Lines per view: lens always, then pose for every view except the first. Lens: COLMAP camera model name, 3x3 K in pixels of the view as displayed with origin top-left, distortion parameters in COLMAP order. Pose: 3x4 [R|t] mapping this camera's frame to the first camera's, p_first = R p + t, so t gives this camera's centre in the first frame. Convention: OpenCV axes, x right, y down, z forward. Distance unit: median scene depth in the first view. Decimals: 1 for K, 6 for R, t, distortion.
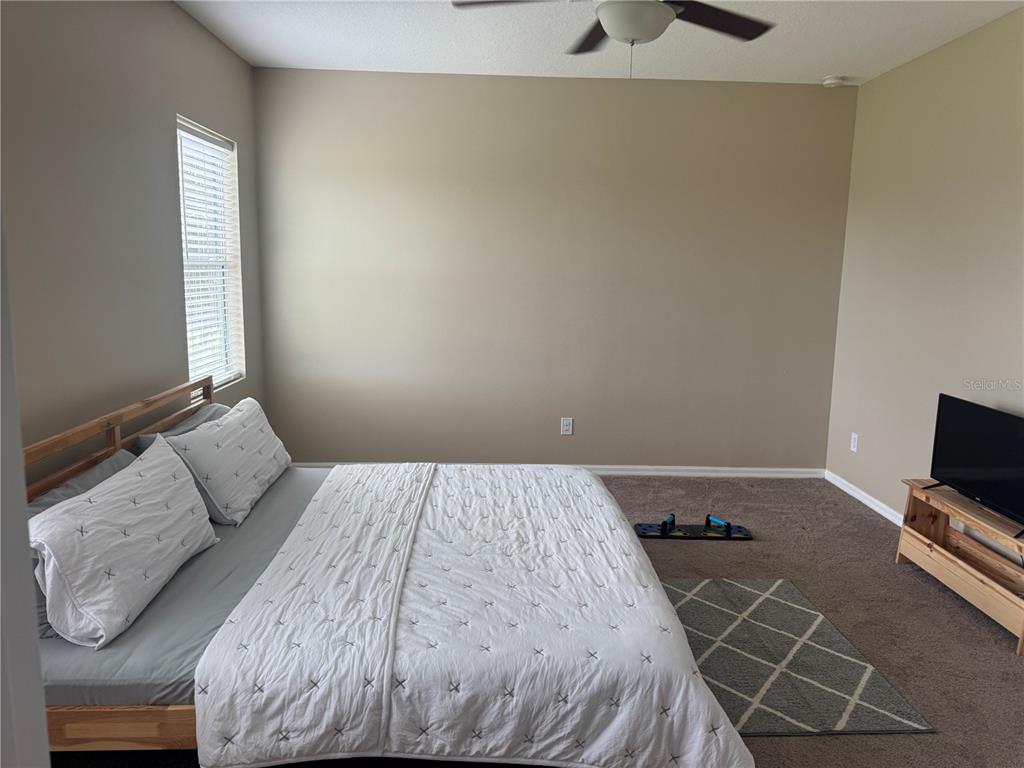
lens RADIAL K [[721.3, 0, 513.1], [0, 721.3, 382.1], [0, 0, 1]] dist [0.004400, -0.006729]
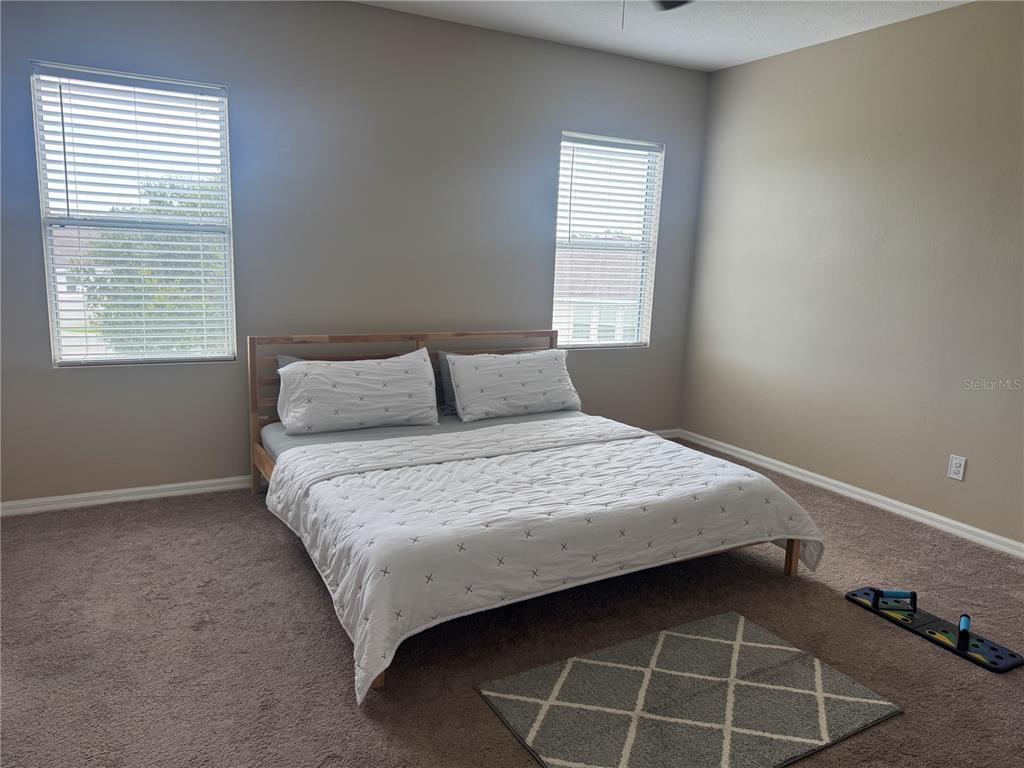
lens RADIAL K [[721.3, 0, 512.6], [0, 721.3, 387.1], [0, 0, 1]] dist [0.004400, -0.006729]
pose [[0.451699, 0.157285, -0.878196, 0.734608], [-0.173320, 0.981054, 0.086560, -0.007600], [0.875173, 0.113109, 0.470402, 0.347494]]
